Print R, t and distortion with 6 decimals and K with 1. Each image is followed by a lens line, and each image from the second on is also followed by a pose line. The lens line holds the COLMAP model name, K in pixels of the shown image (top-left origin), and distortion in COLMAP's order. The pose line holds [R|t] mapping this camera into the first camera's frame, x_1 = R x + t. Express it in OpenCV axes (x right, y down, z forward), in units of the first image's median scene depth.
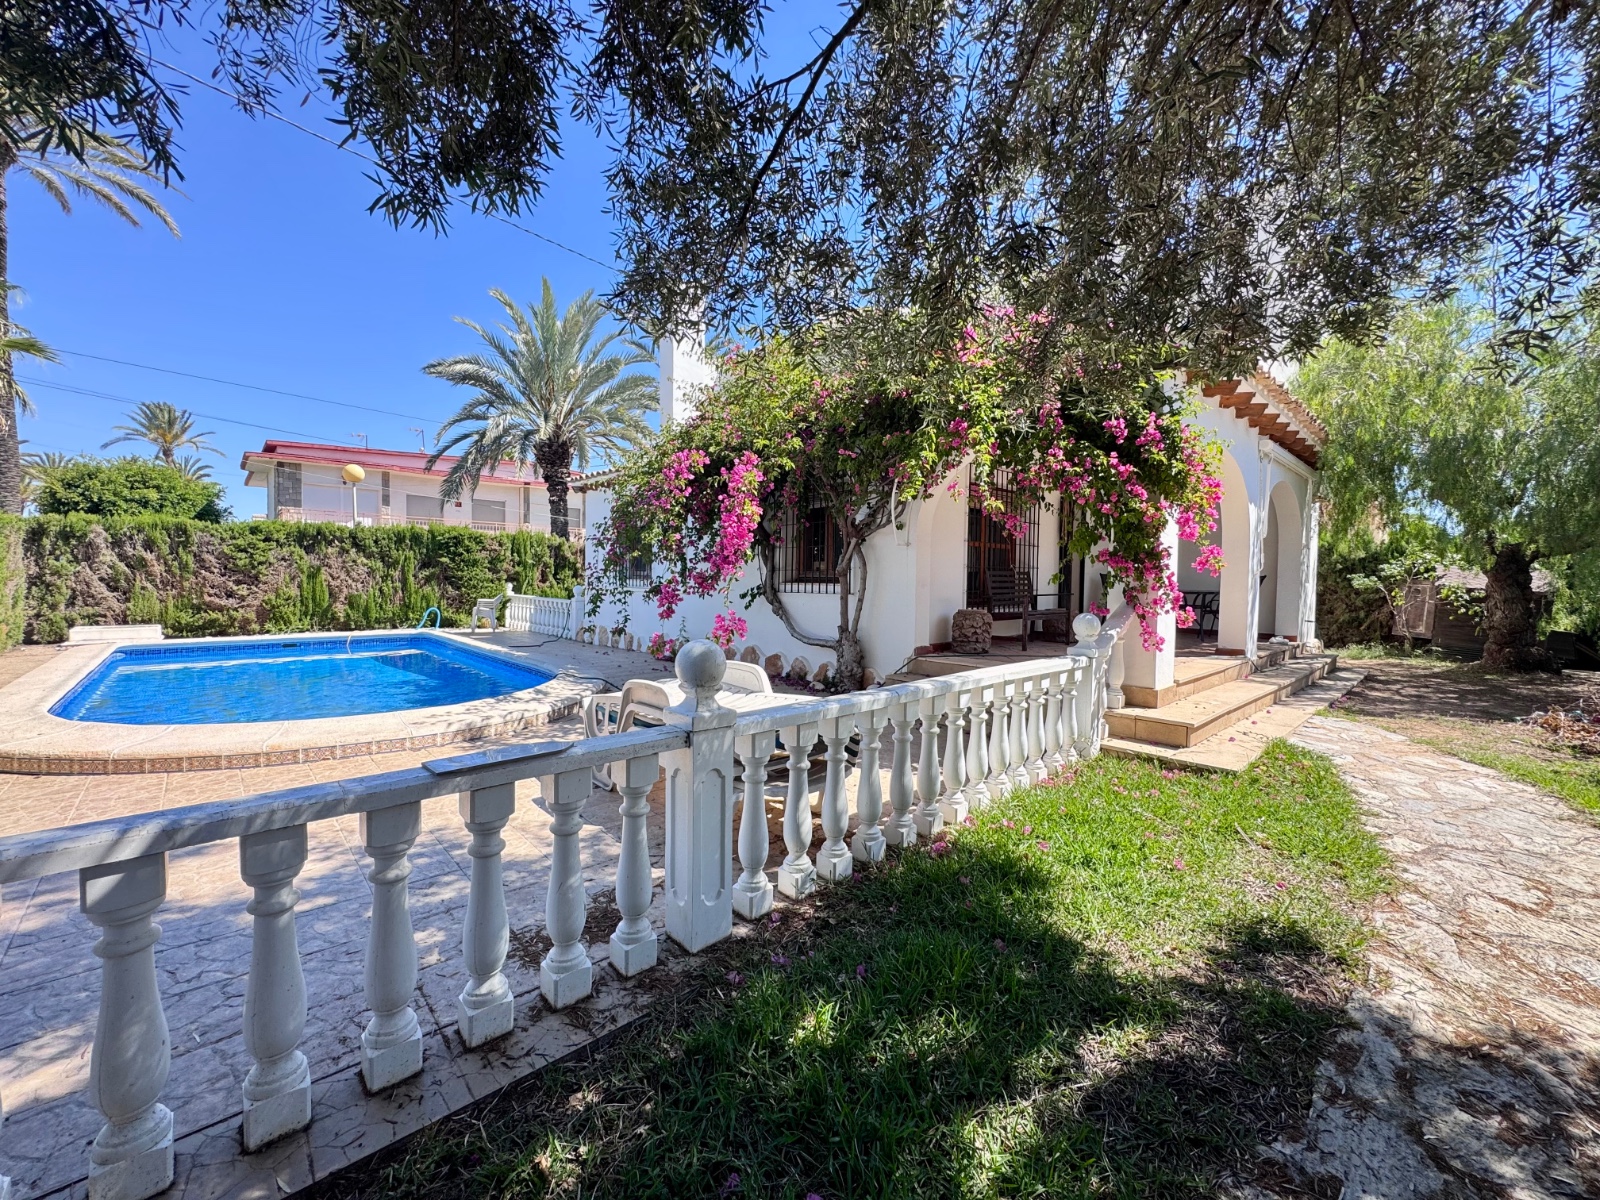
lens RADIAL K [[637.2, 0, 799.2], [0, 637.2, 599.0], [0, 0, 1]] dist [-0.001754, -0.000155]
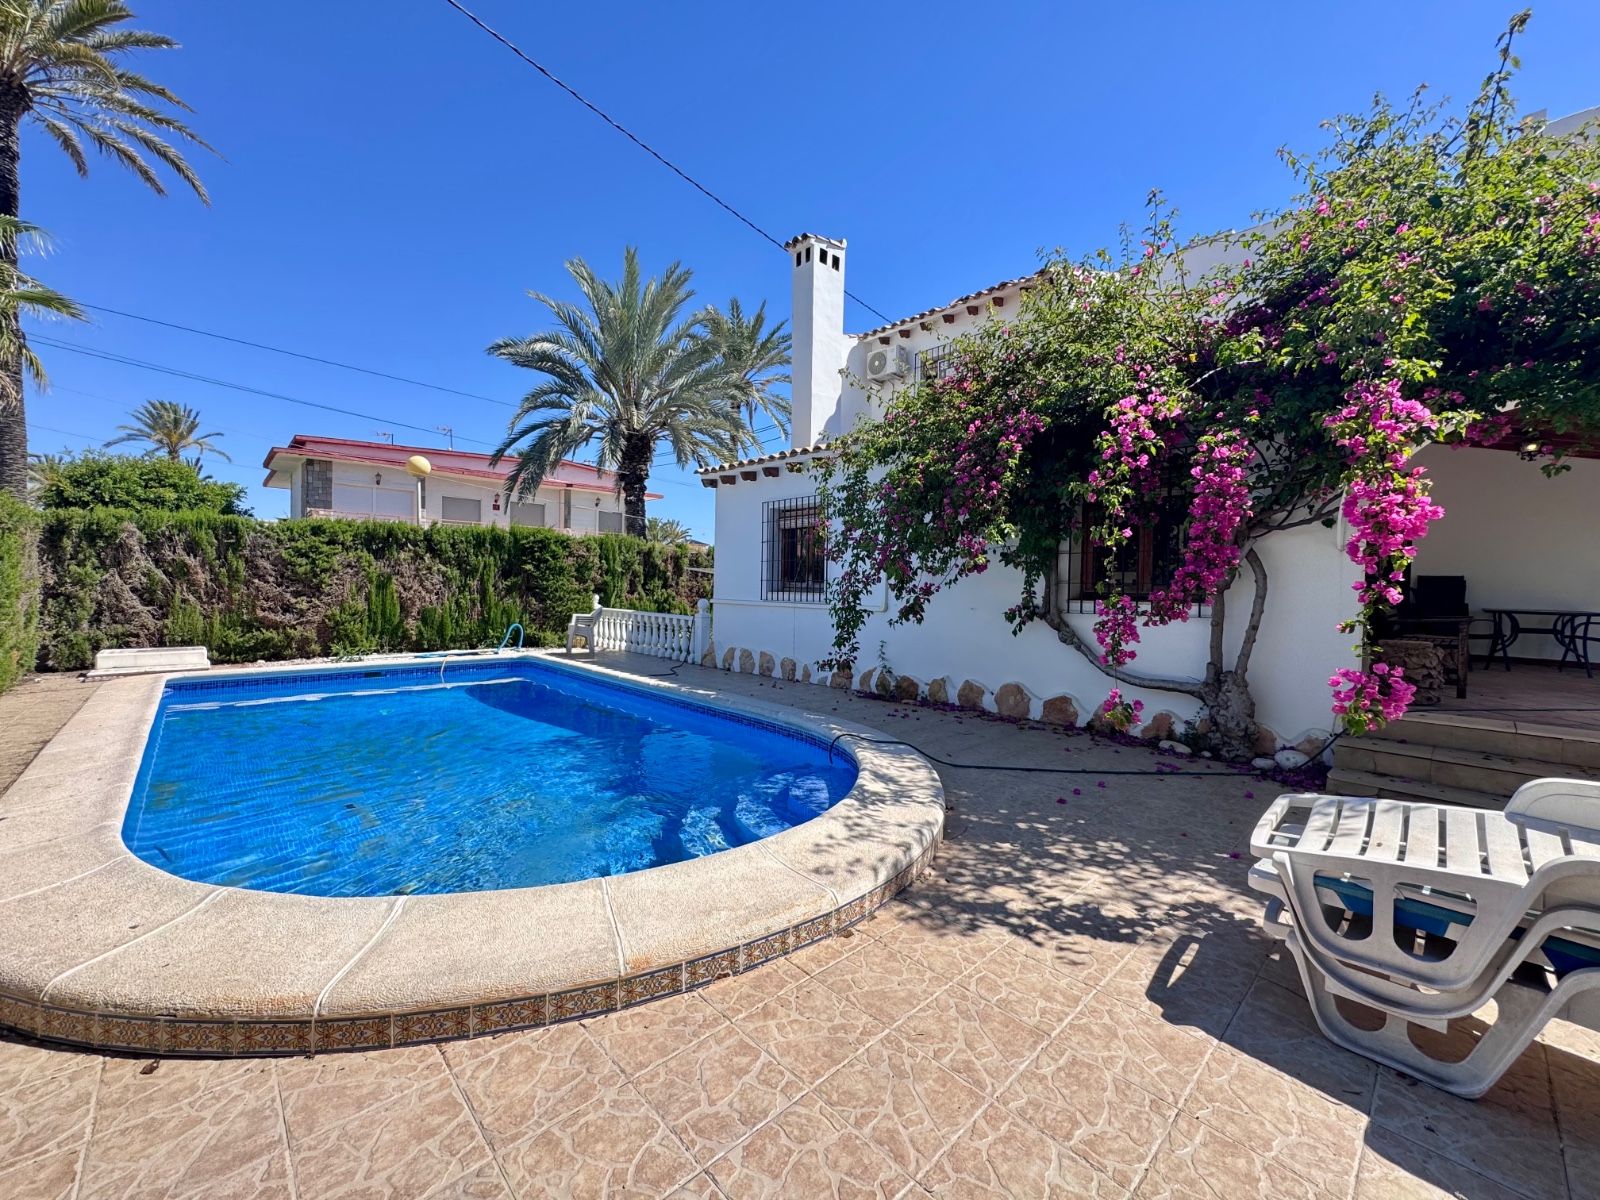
lens RADIAL K [[637.2, 0, 799.1], [0, 637.2, 598.5], [0, 0, 1]] dist [-0.001754, -0.000155]
pose [[0.999979, 0.003633, 0.005307, -0.226258], [-0.003559, 0.999897, -0.013939, -0.010486], [-0.005357, 0.013920, 0.999889, 0.166635]]
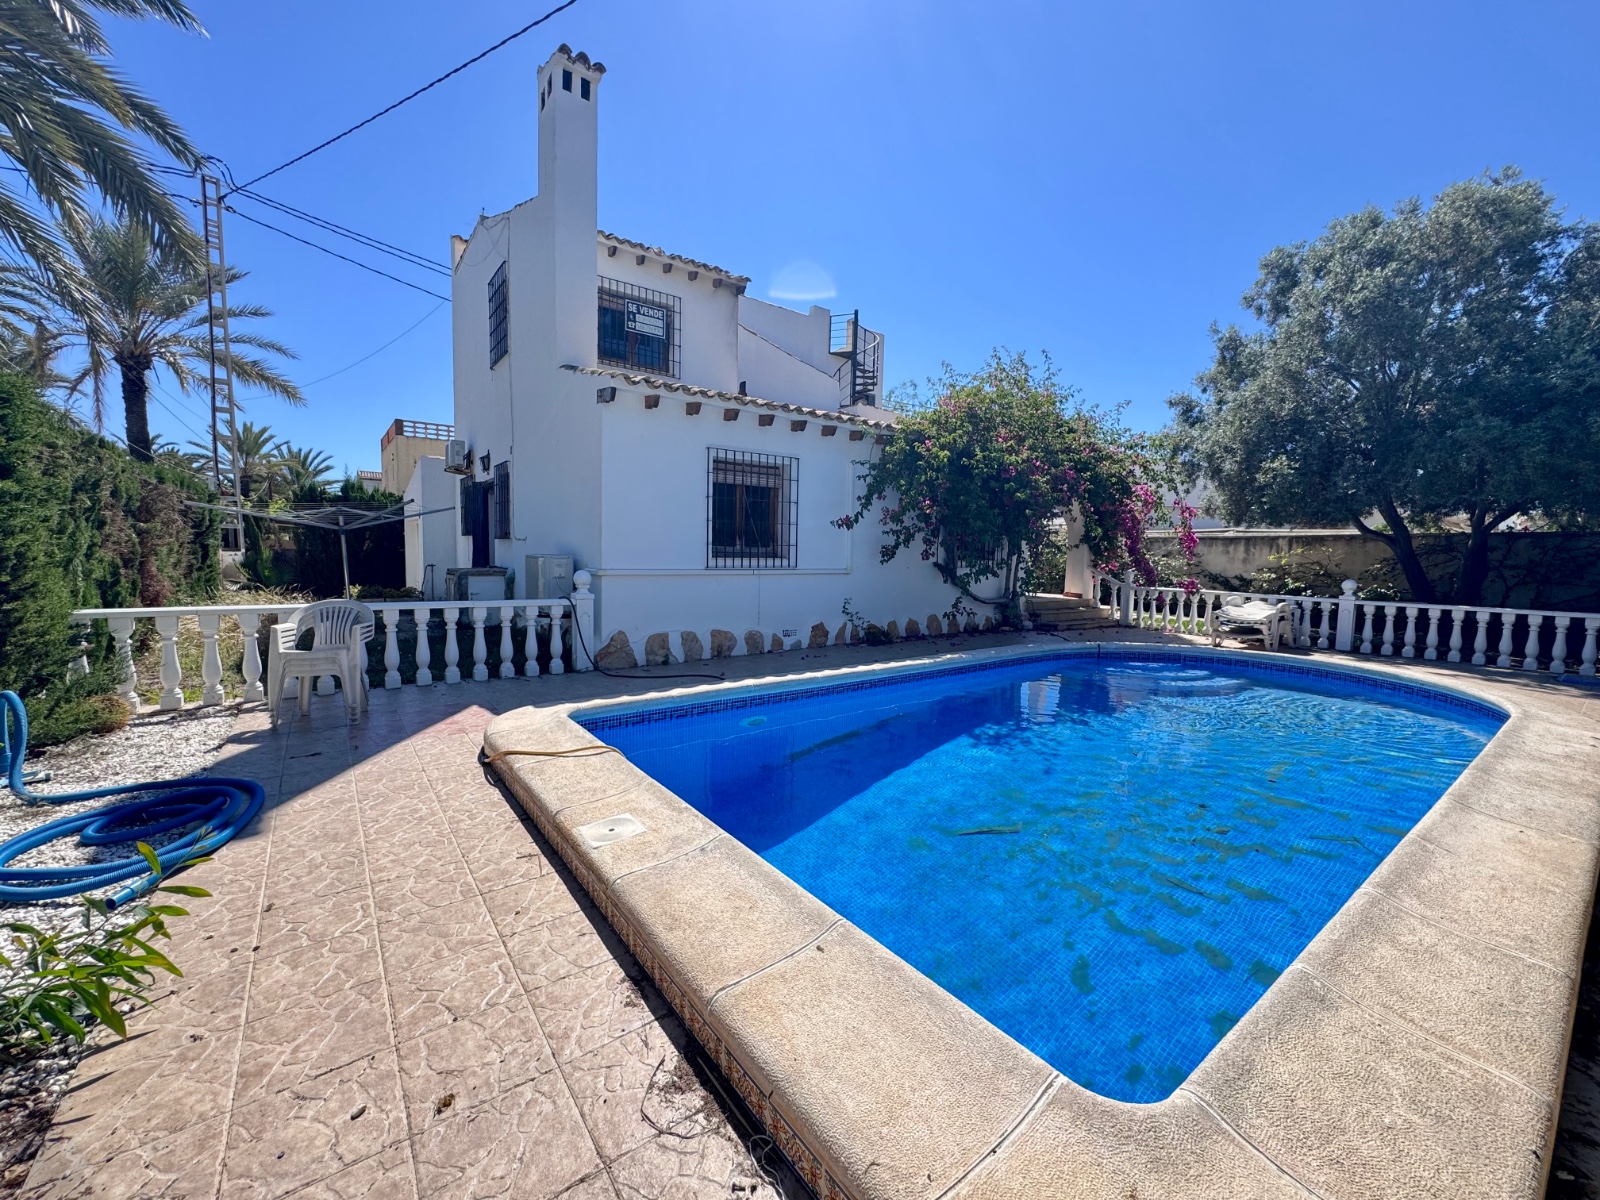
lens RADIAL K [[637.2, 0, 798.1], [0, 637.2, 600.8], [0, 0, 1]] dist [-0.001754, -0.000155]
pose [[0.106737, -0.090182, 0.990189, -1.424457], [0.013083, 0.995919, 0.089294, -0.067666], [-0.994201, 0.003424, 0.107481, 1.283436]]
